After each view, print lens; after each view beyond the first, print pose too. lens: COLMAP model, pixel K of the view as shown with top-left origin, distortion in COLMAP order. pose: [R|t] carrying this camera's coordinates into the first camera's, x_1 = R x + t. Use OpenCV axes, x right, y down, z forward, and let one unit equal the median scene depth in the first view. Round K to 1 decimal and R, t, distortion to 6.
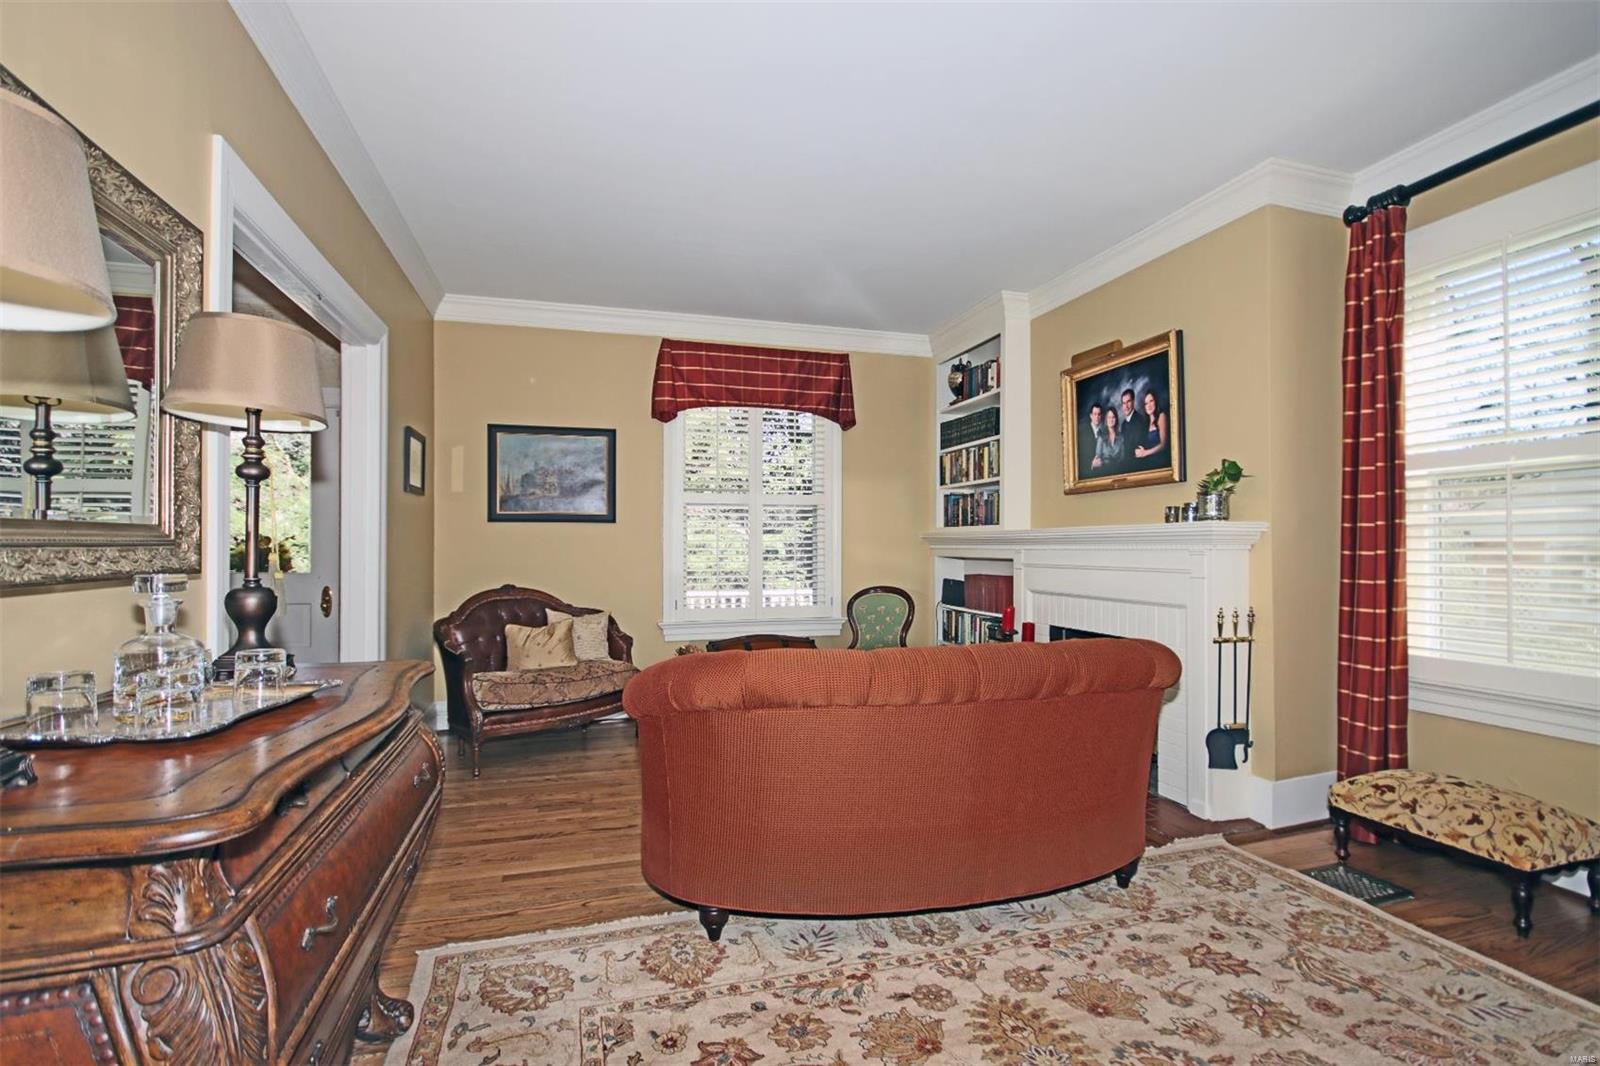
lens RADIAL K [[735.2, 0, 800.0], [0, 735.2, 533.0], [0, 0, 1]] dist [0.000851, 0.000132]
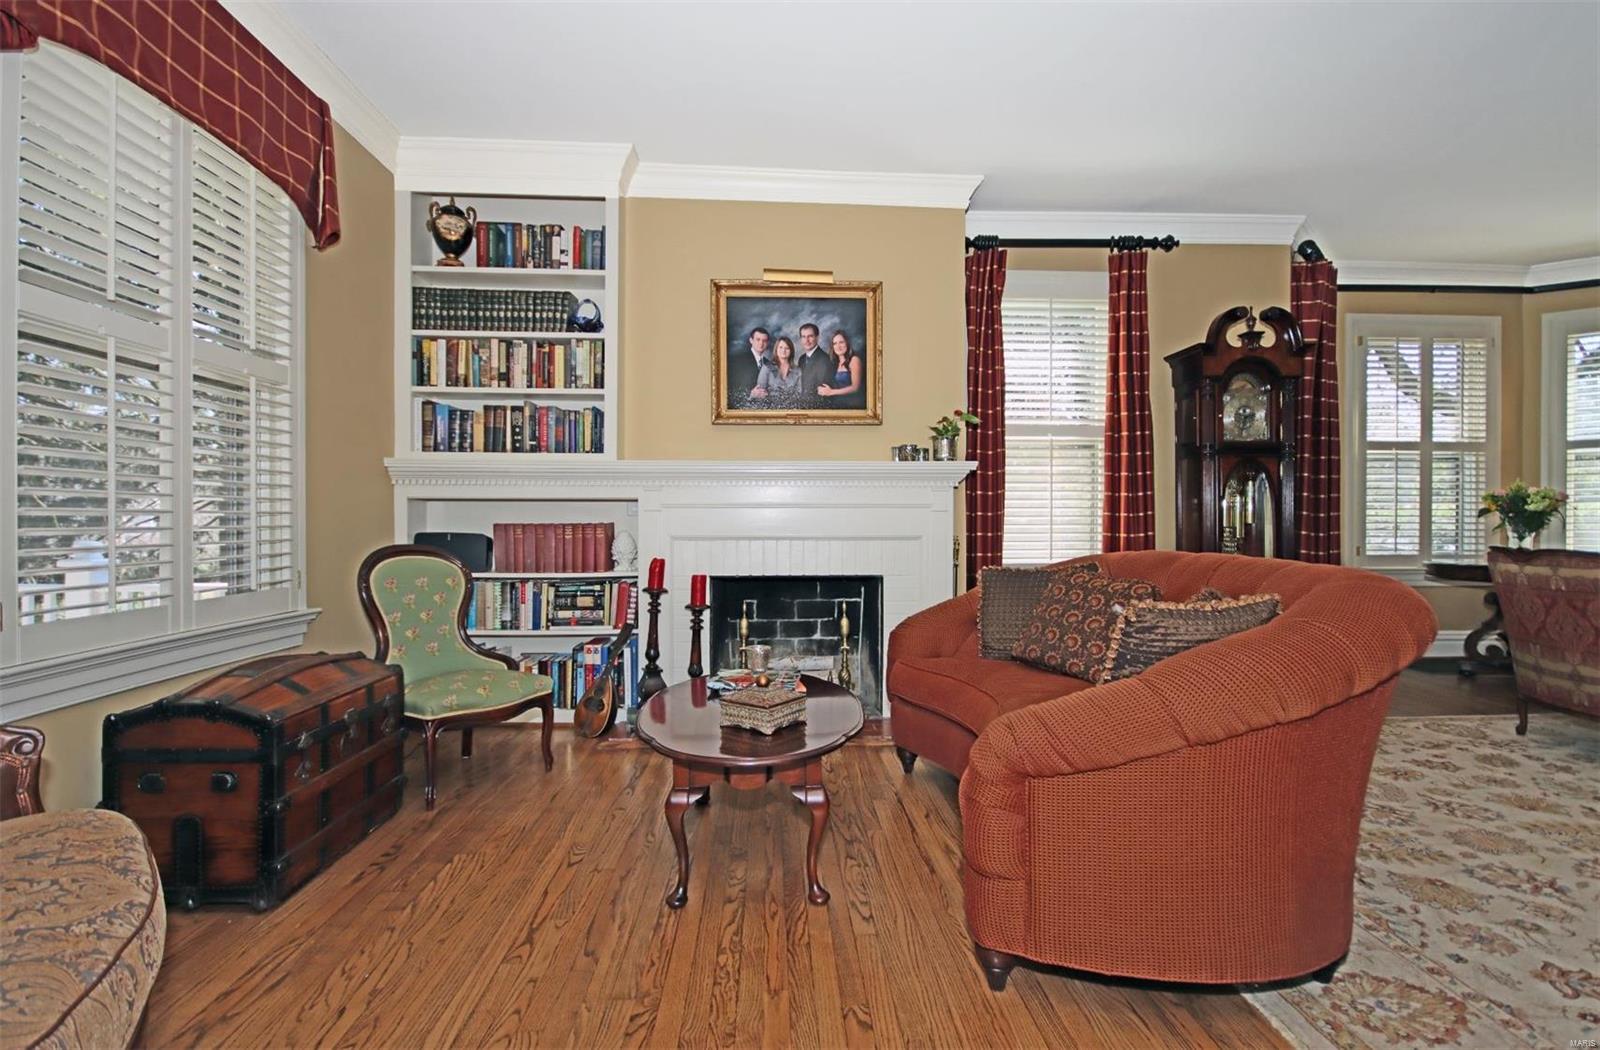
lens RADIAL K [[775.5, 0, 800.0], [0, 775.5, 525.0], [0, 0, 1]] dist [-0.016499, 0.000210]
pose [[0.241517, -0.009981, 0.970345, -0.526610], [-0.021473, 0.999647, 0.015627, 0.052817], [-0.970159, -0.024610, 0.241218, 0.717533]]
